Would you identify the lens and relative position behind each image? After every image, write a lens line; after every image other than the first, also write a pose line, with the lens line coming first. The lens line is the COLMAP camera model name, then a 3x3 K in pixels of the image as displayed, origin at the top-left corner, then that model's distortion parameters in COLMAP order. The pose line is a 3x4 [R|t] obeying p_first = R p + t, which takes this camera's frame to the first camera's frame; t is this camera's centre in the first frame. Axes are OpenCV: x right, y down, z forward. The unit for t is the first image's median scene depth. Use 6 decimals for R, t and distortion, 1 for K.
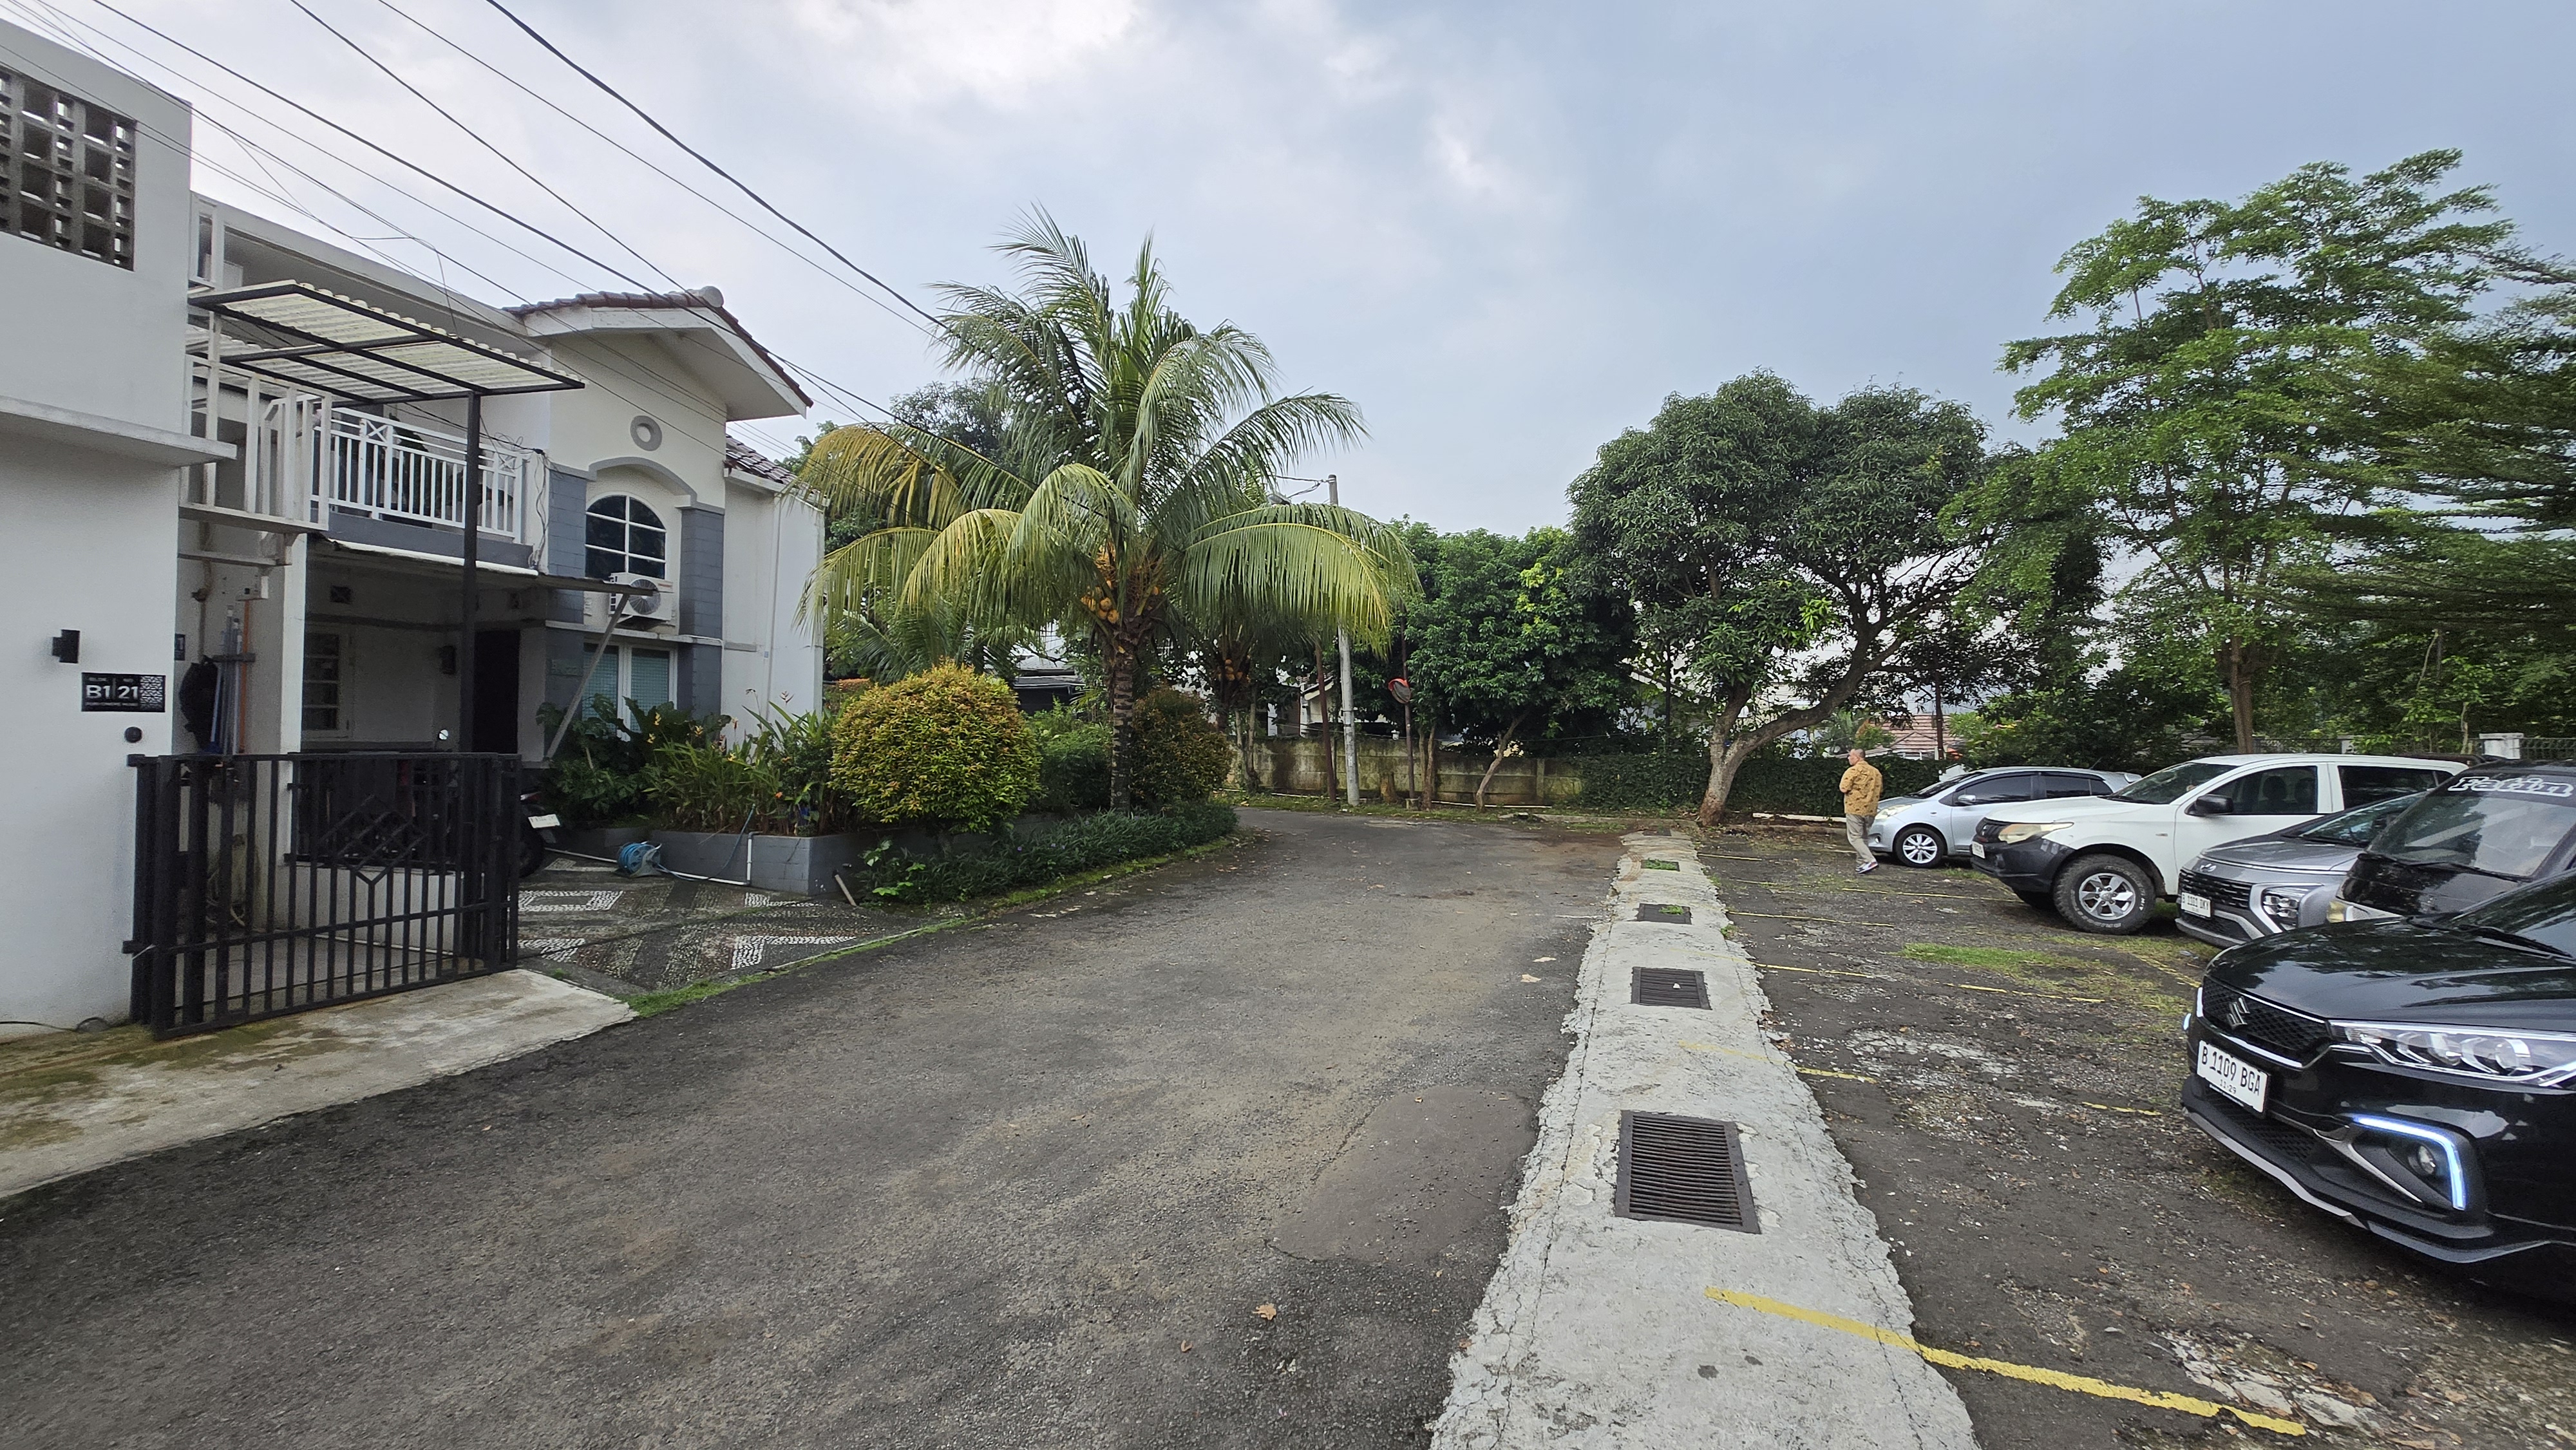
lens RADIAL K [[1007.1, 0, 1300.2], [0, 1007.1, 716.6], [0, 0, 1]] dist [0.004836, -0.000786]
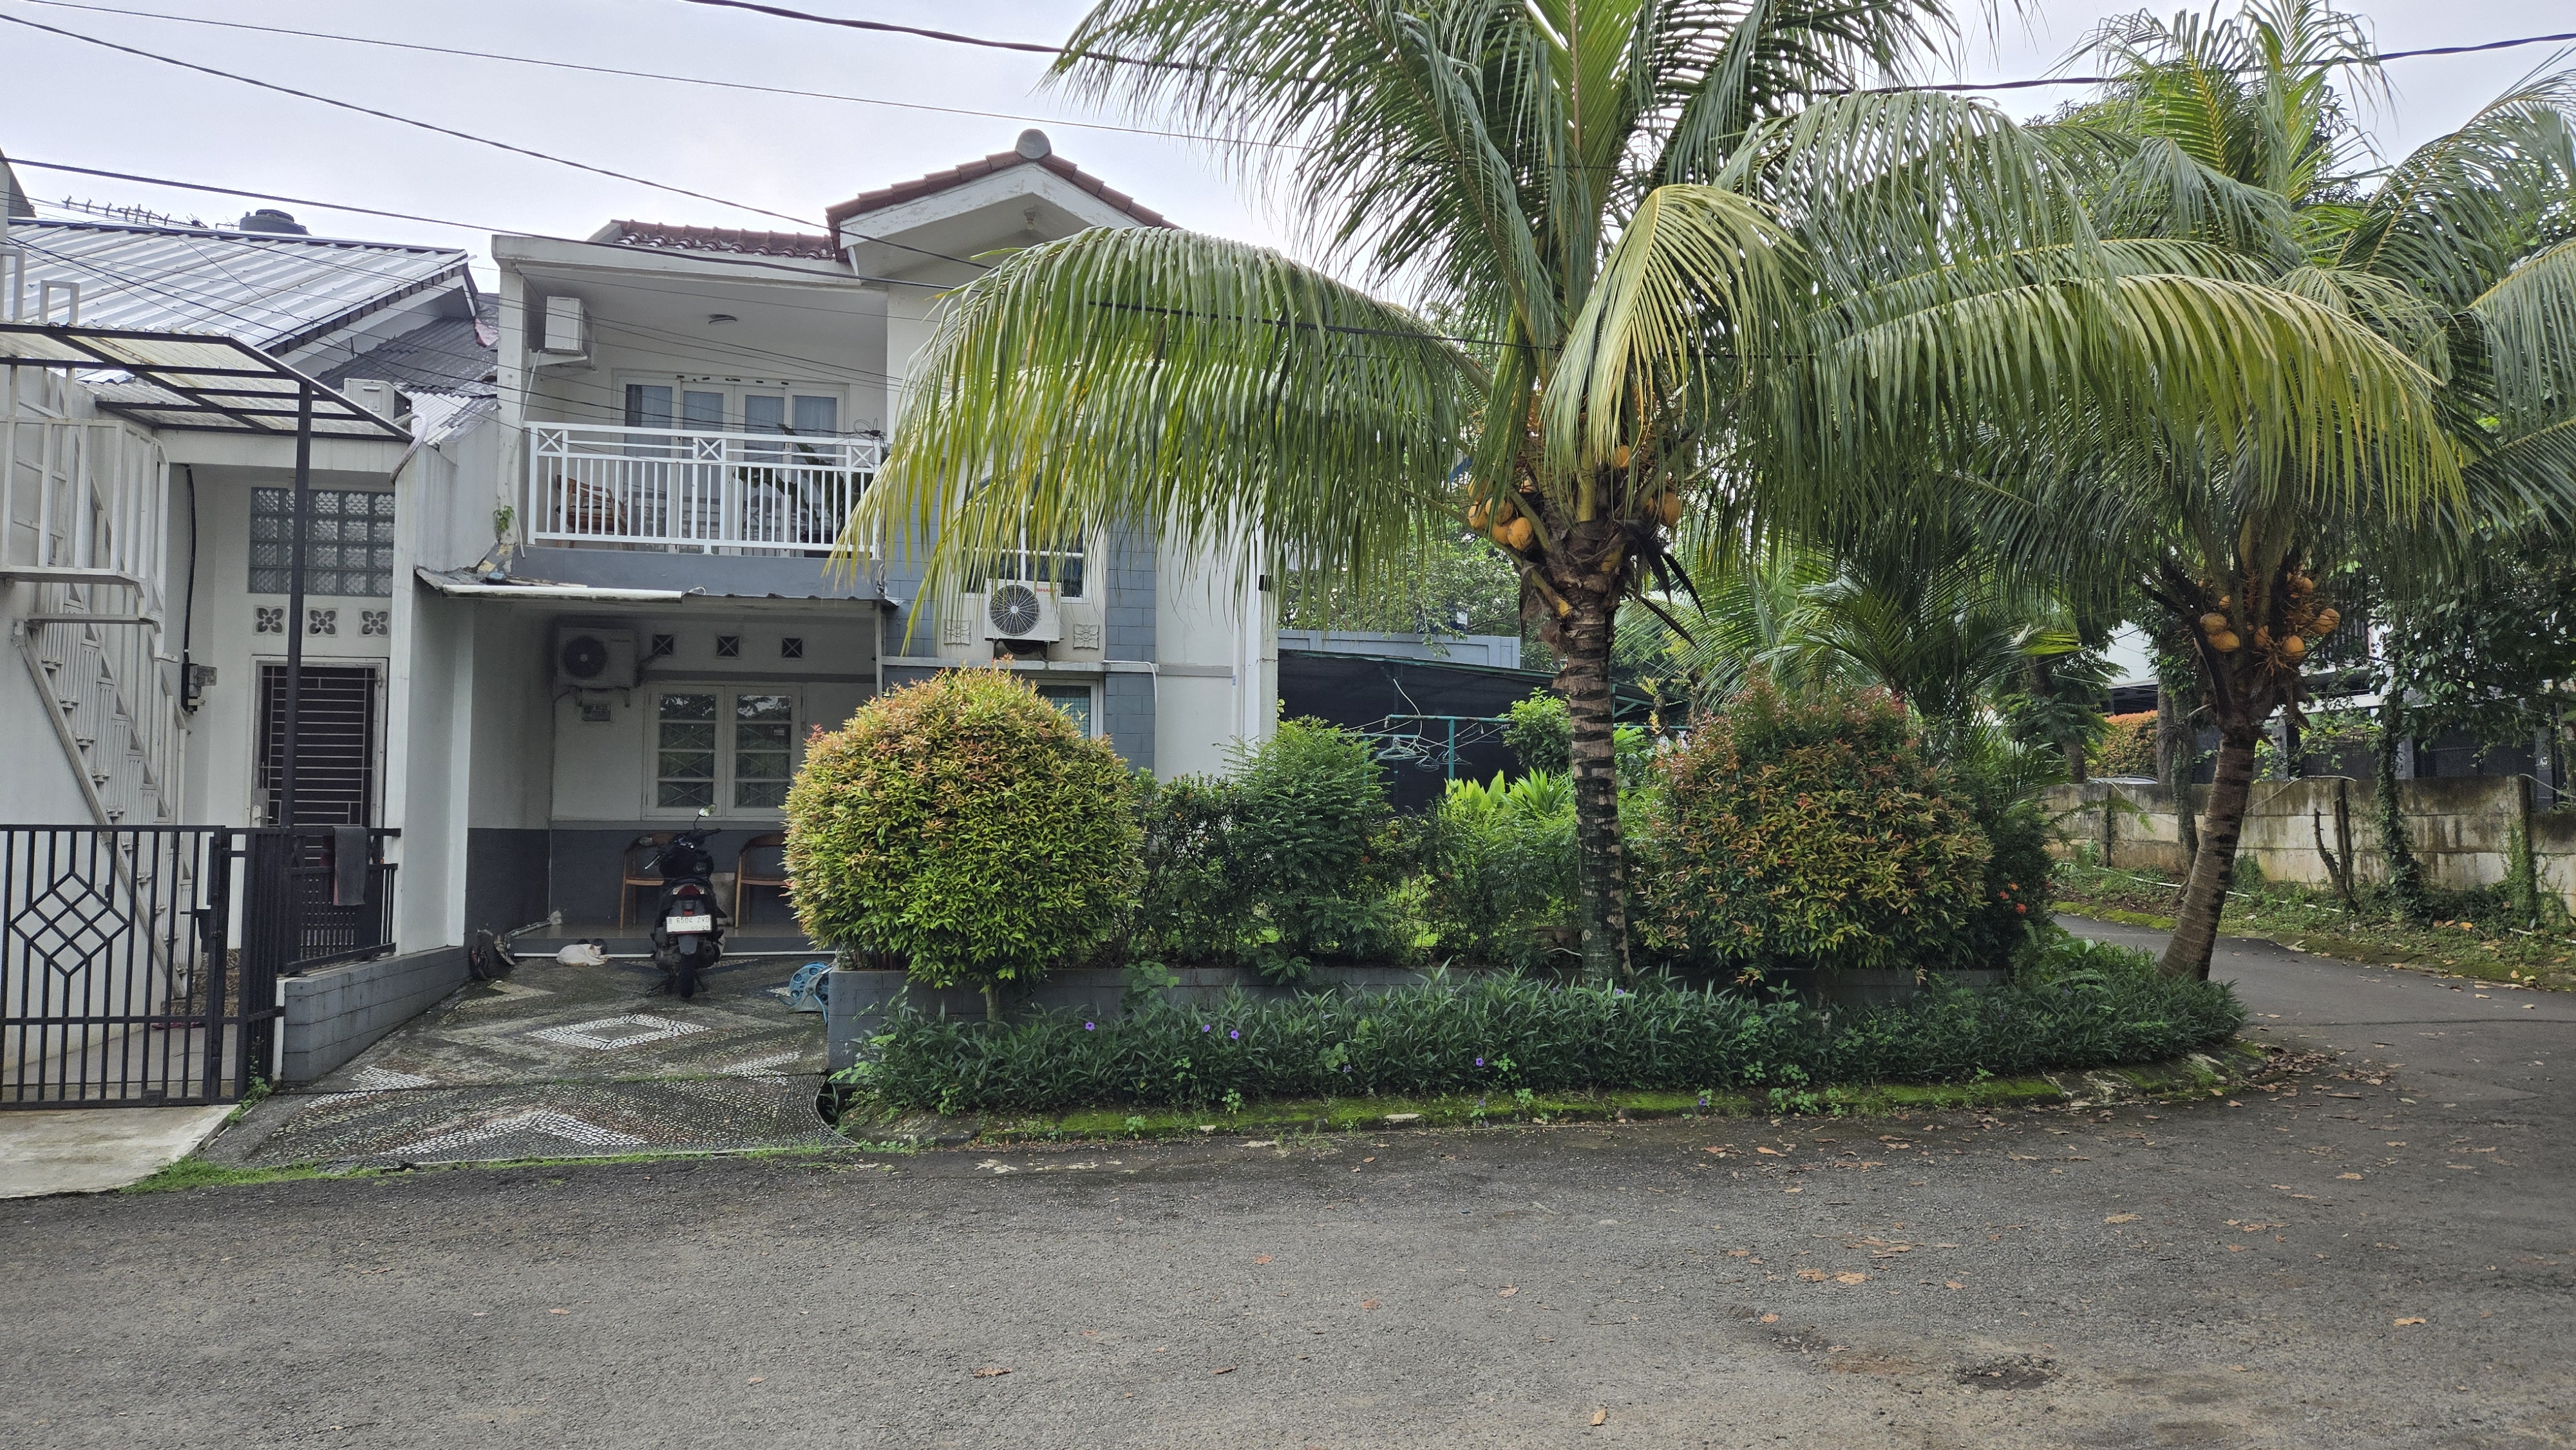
lens RADIAL K [[1676.2, 0, 1292.2], [0, 1676.2, 739.6], [0, 0, 1]] dist [0.082448, -0.071545]
pose [[0.501037, -0.047778, -0.864106, 0.445404], [0.020029, 0.998848, -0.043615, 0.024616], [0.865194, 0.004545, 0.501417, 0.596300]]
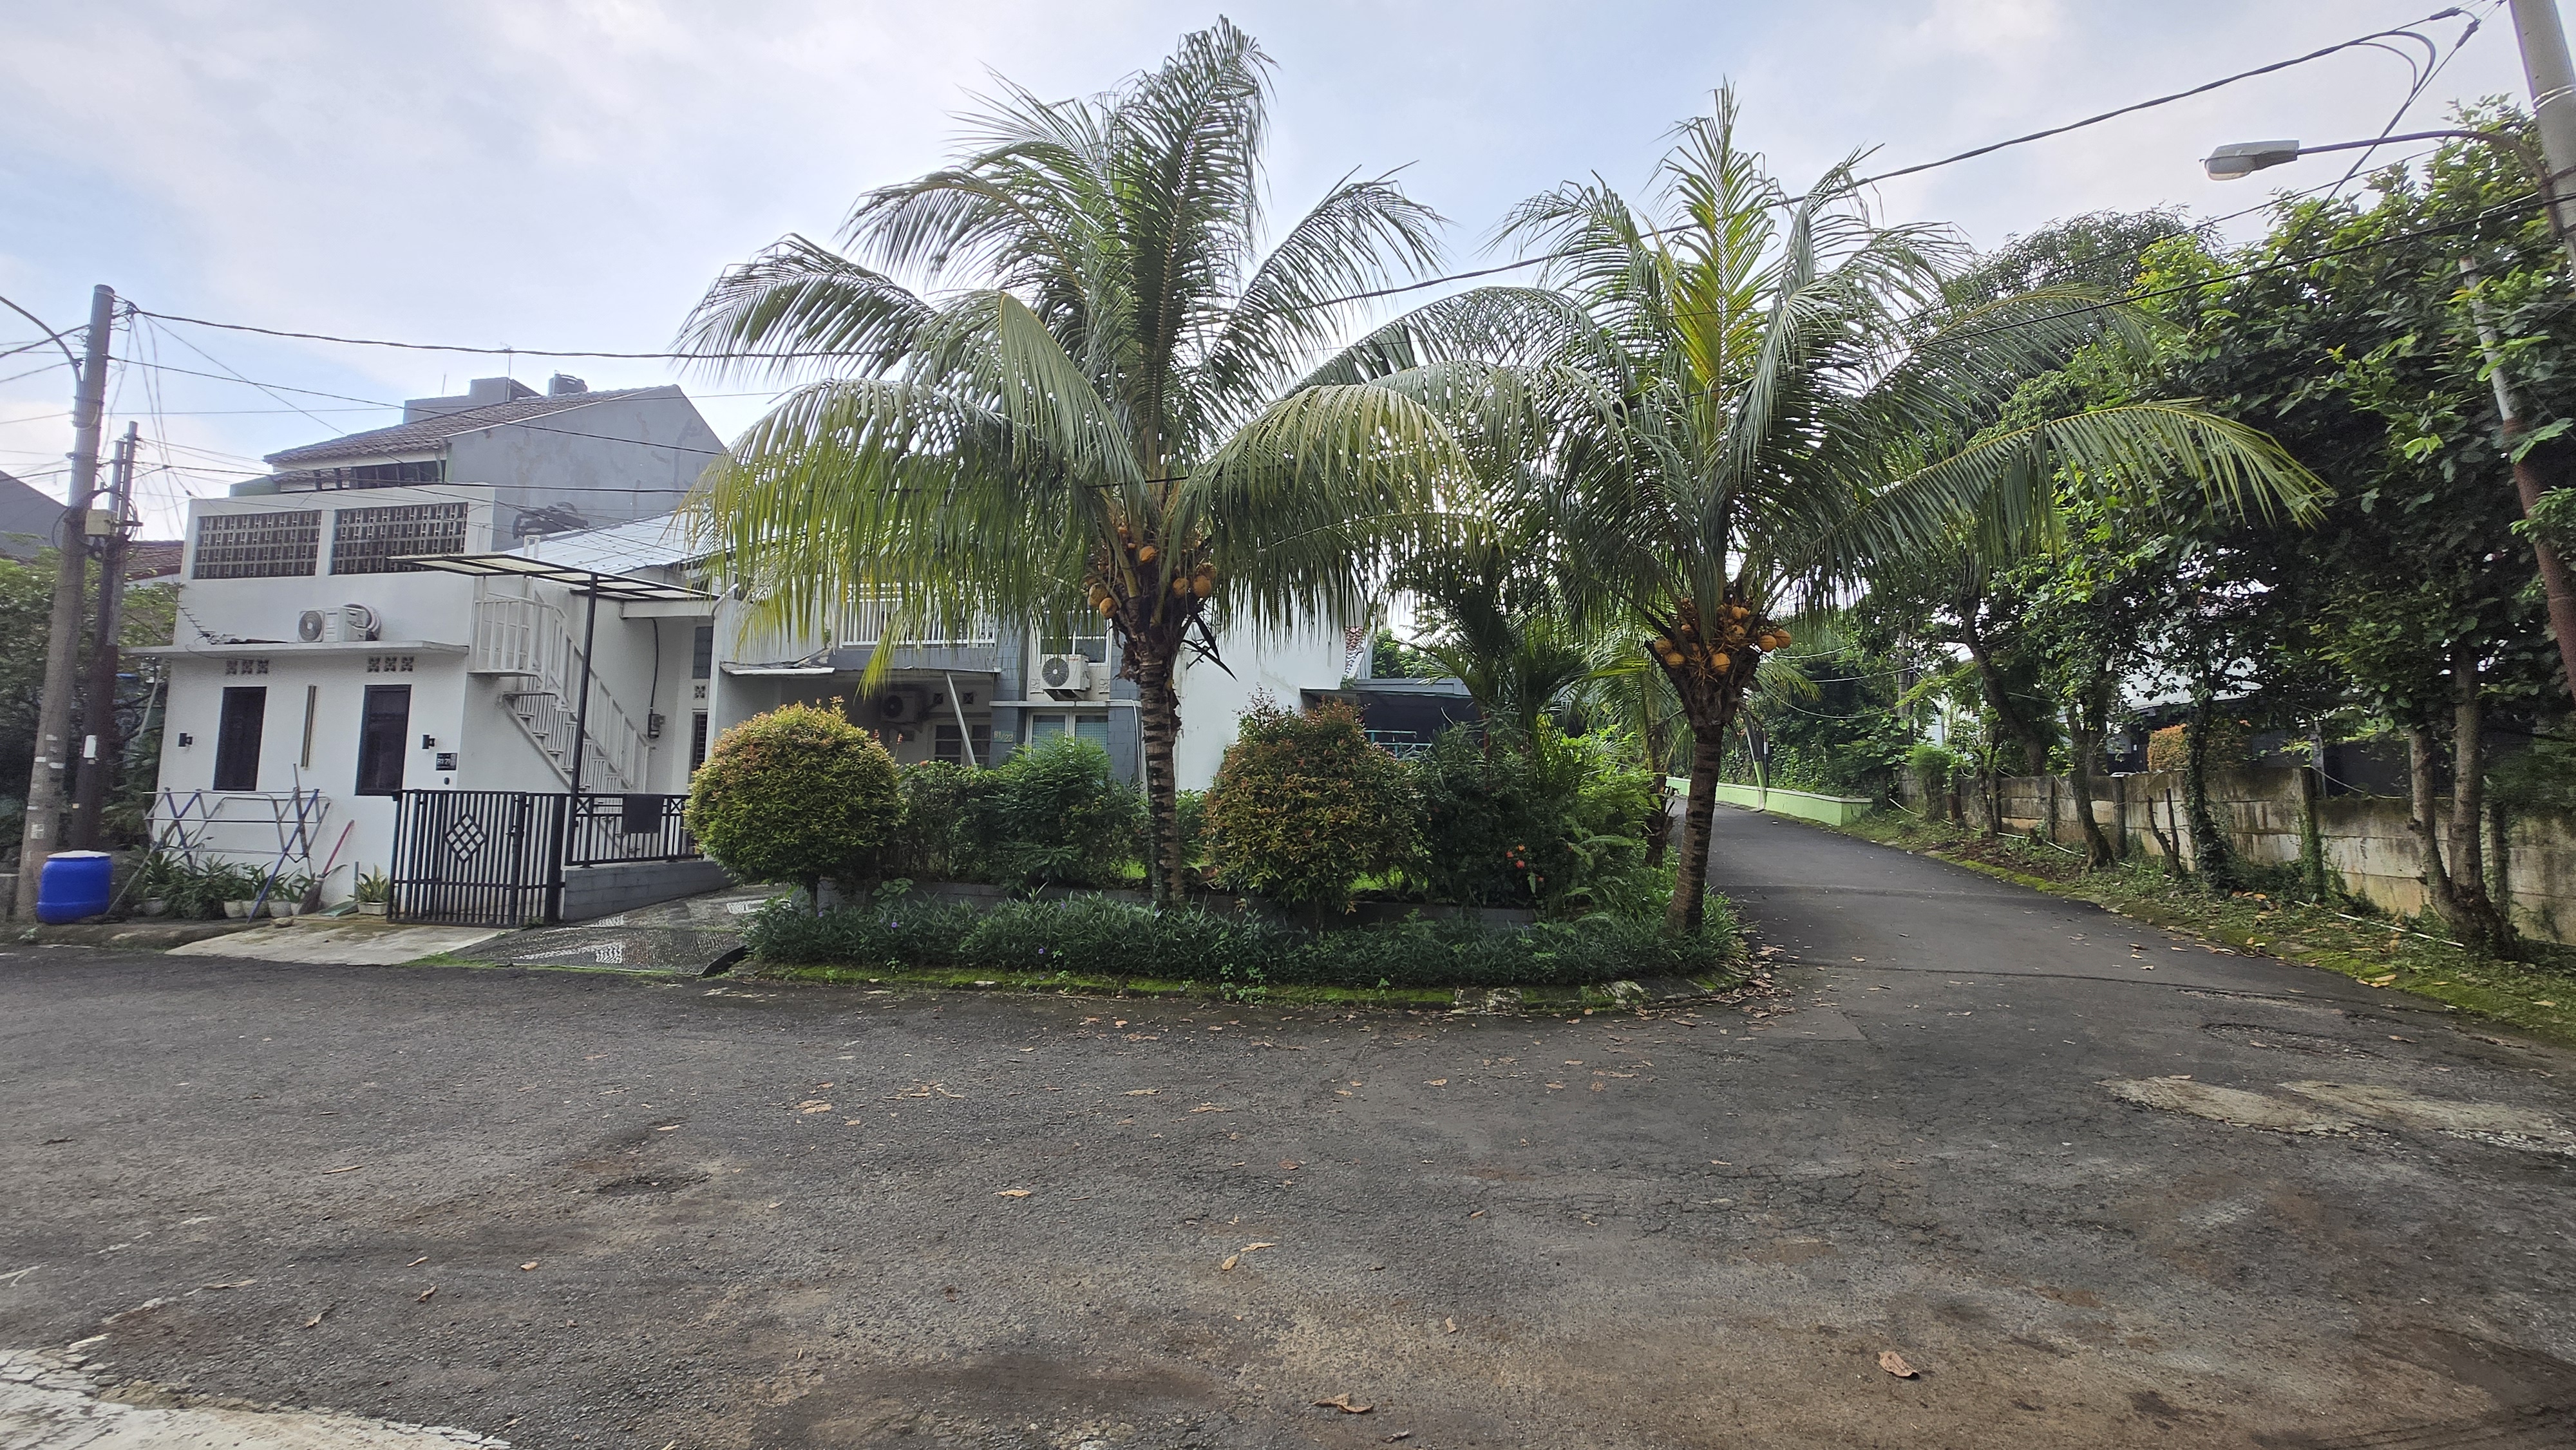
lens RADIAL K [[1009.2, 0, 1305.1], [0, 1009.2, 717.1], [0, 0, 1]] dist [0.009348, -0.003821]
pose [[0.132826, -0.085012, -0.987487, 0.560802], [0.010312, 0.996379, -0.084390, 0.037605], [0.991086, 0.001026, 0.133221, 1.155286]]
